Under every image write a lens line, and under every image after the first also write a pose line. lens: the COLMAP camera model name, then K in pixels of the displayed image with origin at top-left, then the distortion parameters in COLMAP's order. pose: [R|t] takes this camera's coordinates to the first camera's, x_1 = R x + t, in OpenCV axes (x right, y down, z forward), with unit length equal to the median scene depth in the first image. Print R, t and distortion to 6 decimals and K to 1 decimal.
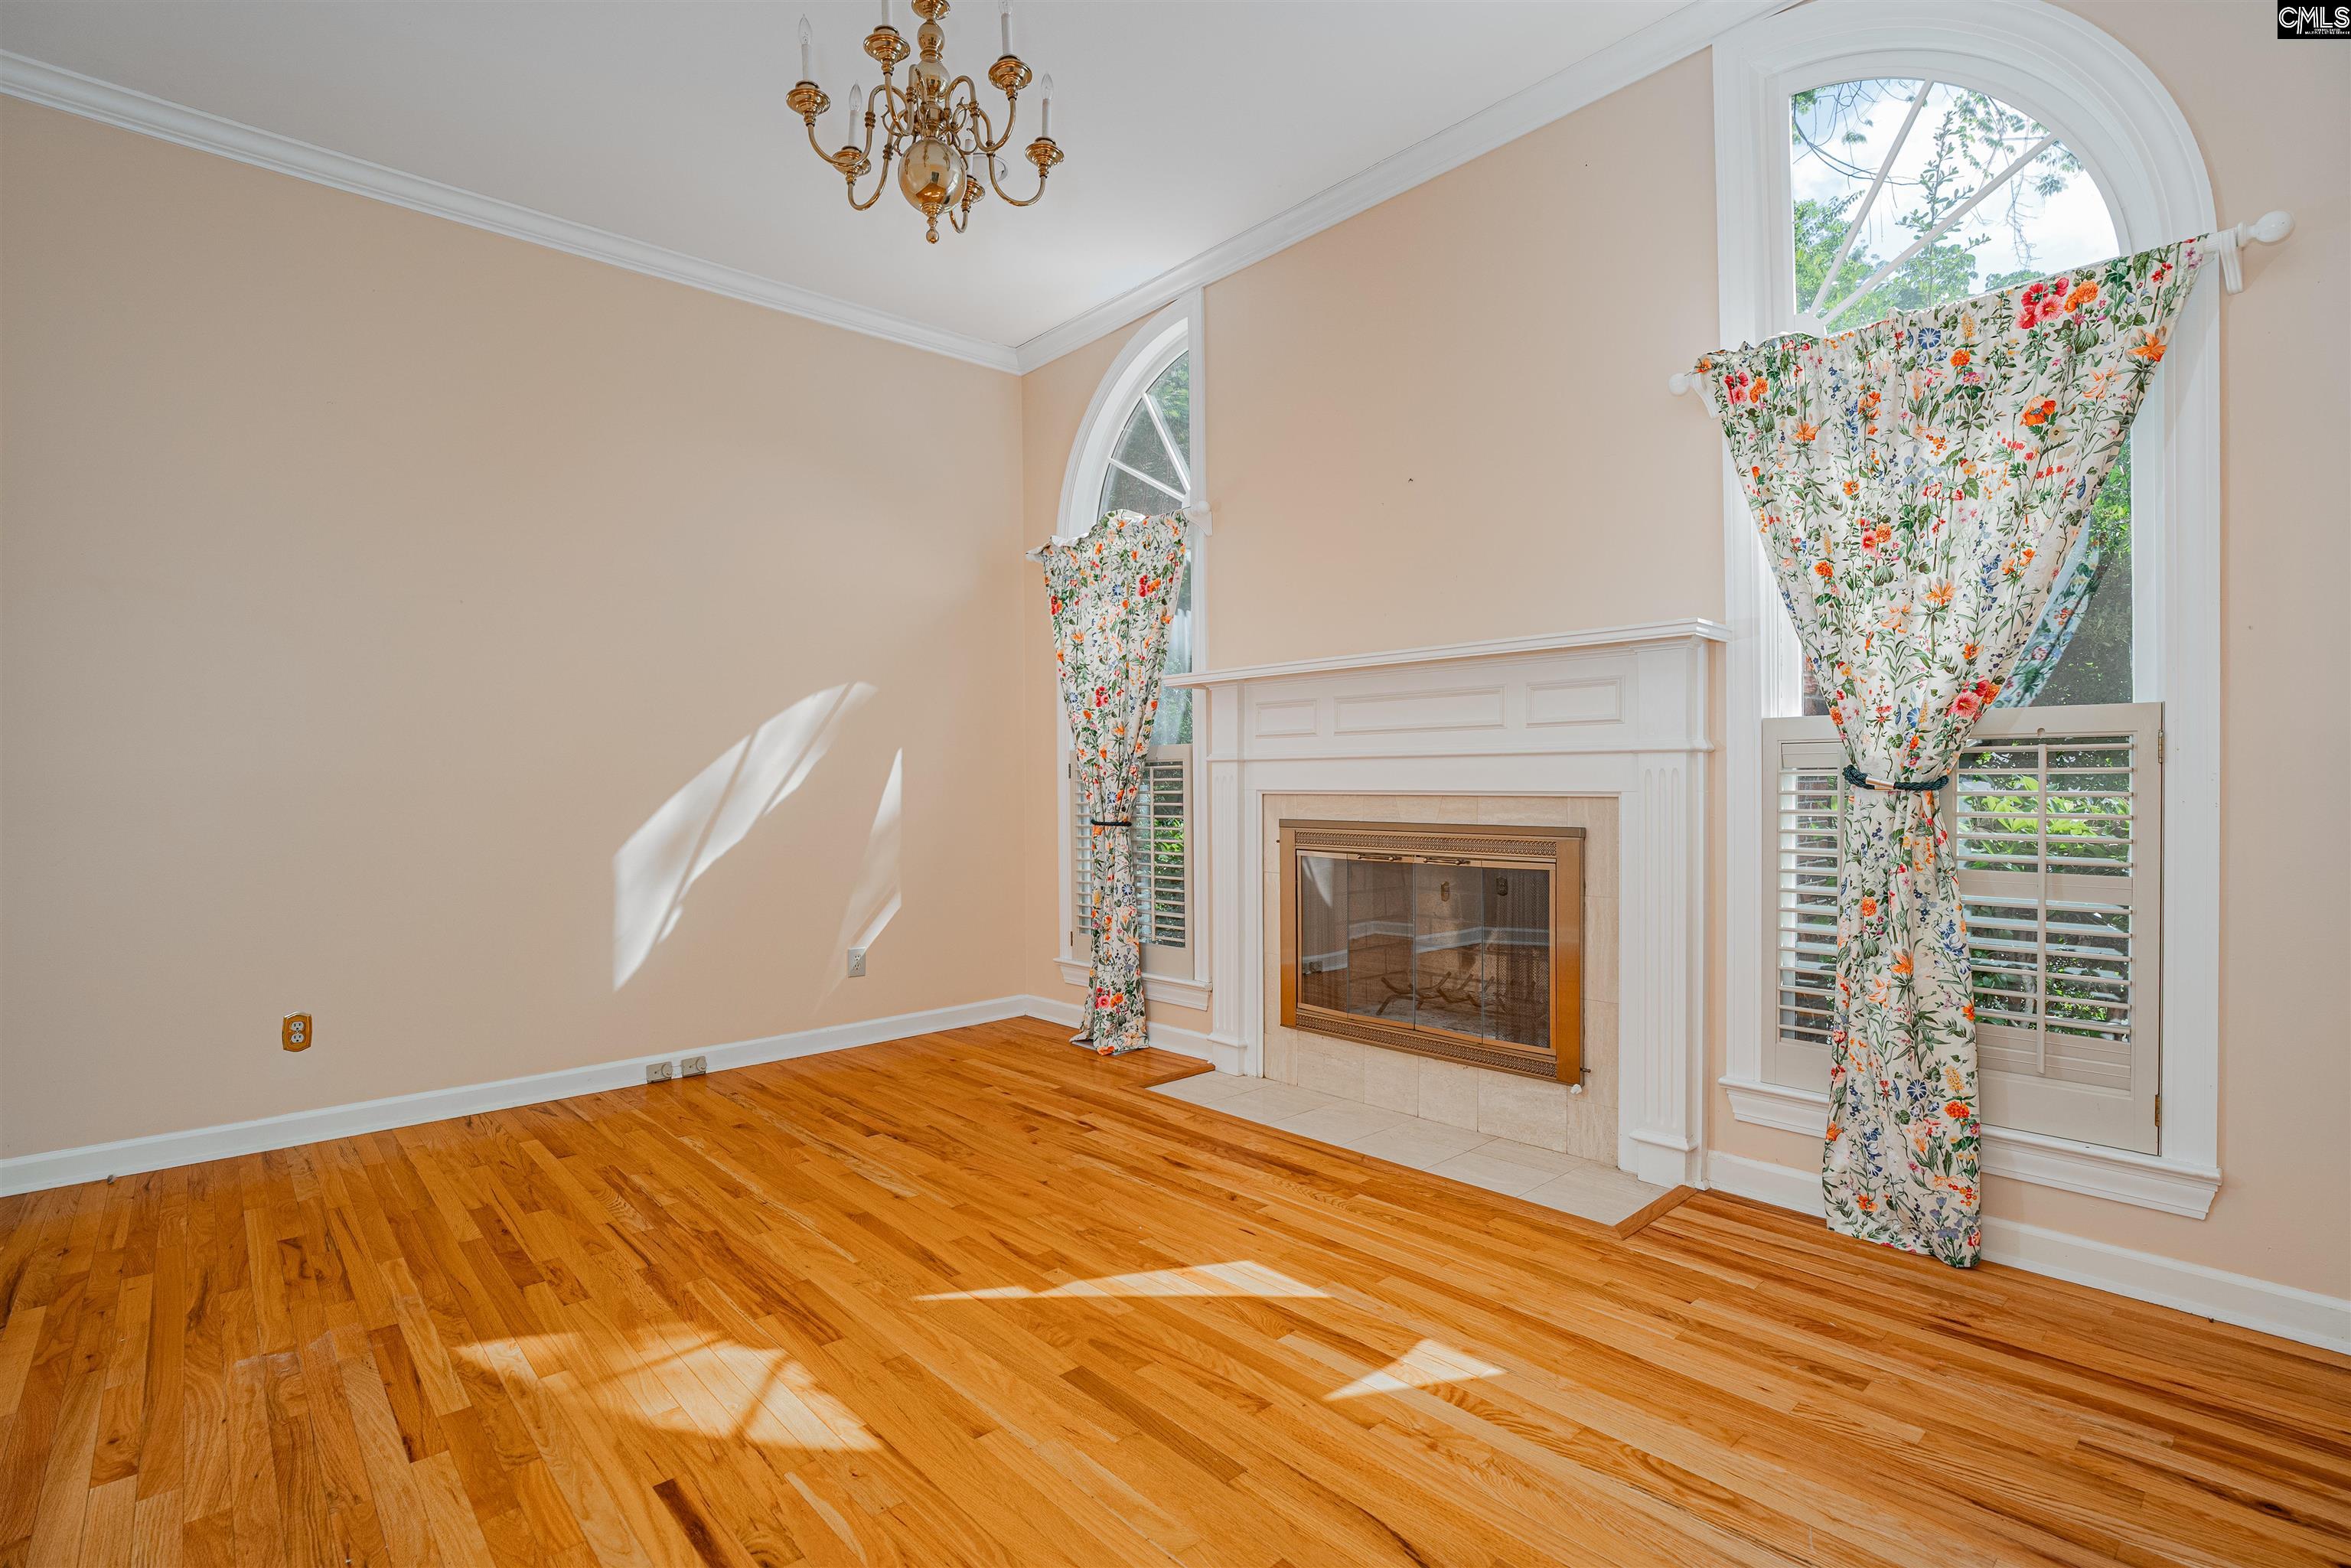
lens RADIAL K [[1074.9, 0, 1144.0], [0, 1074.9, 788.3], [0, 0, 1]] dist [-0.004291, 0.000617]
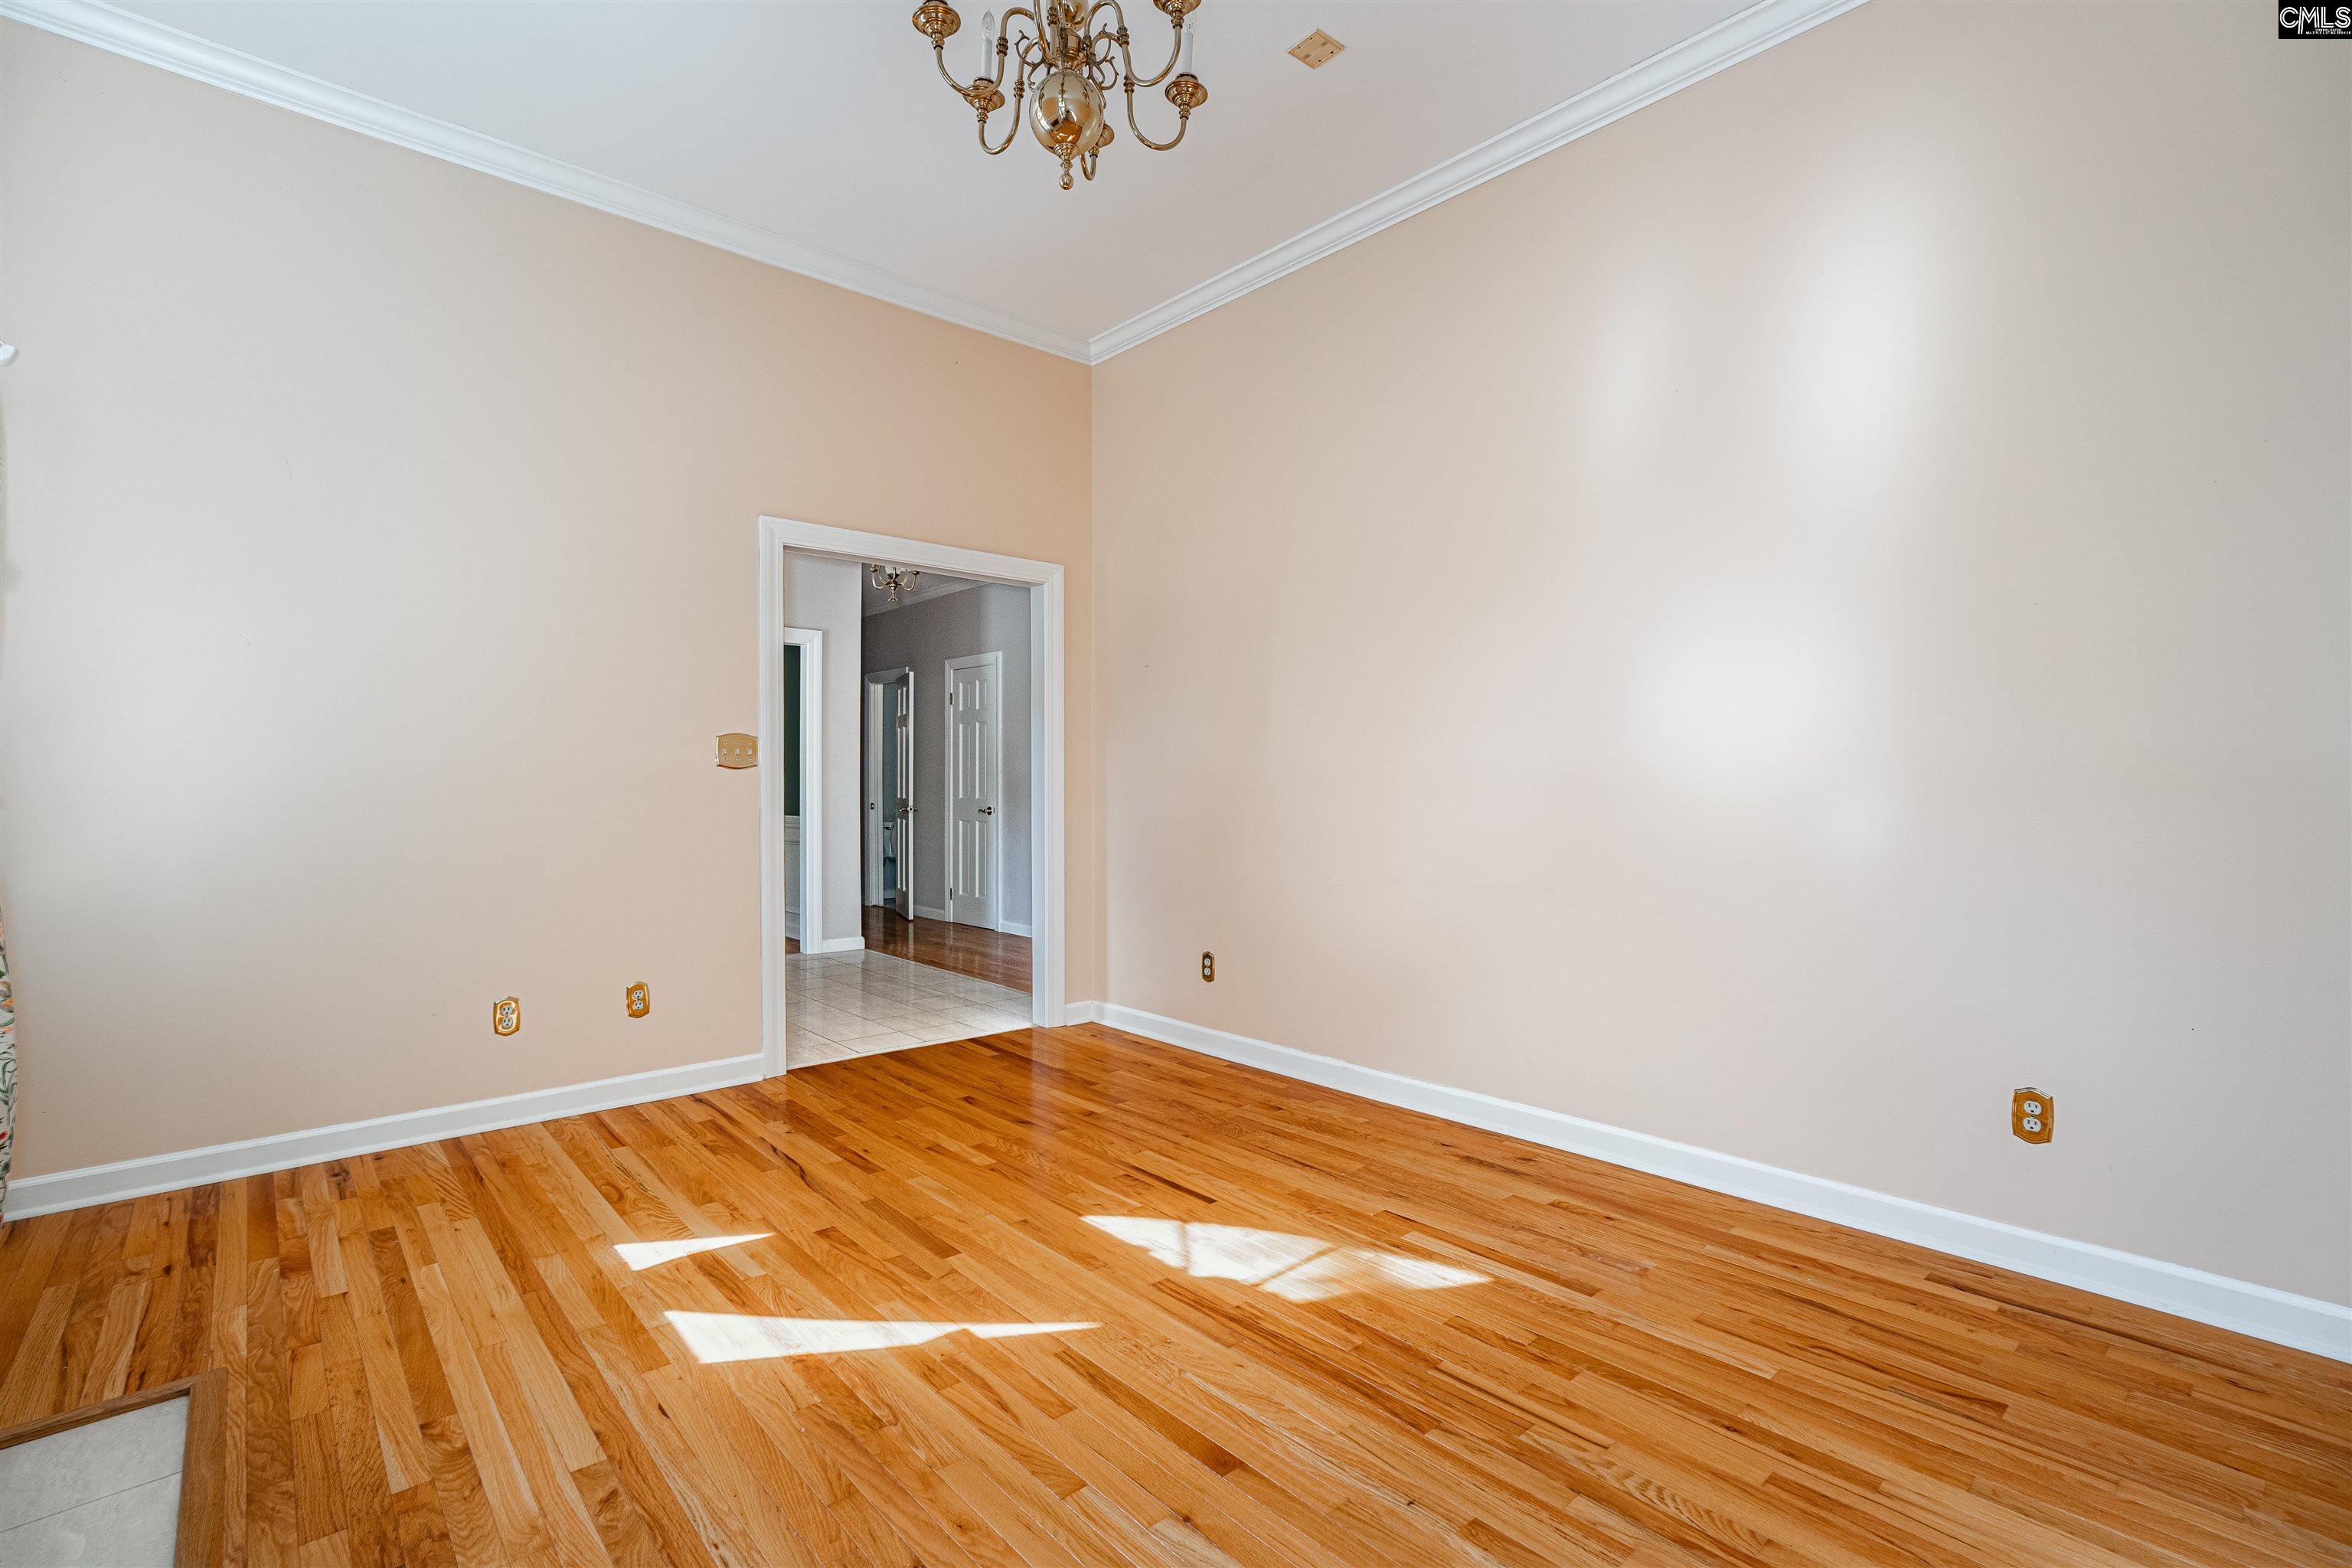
lens RADIAL K [[1075.4, 0, 1144.5], [0, 1075.4, 788.3], [0, 0, 1]] dist [-0.004291, 0.000617]
pose [[-0.999744, 0.014930, 0.016993, -0.287872], [0.015129, 0.999818, 0.011646, -0.008370], [-0.016816, 0.011901, -0.999788, 2.010892]]
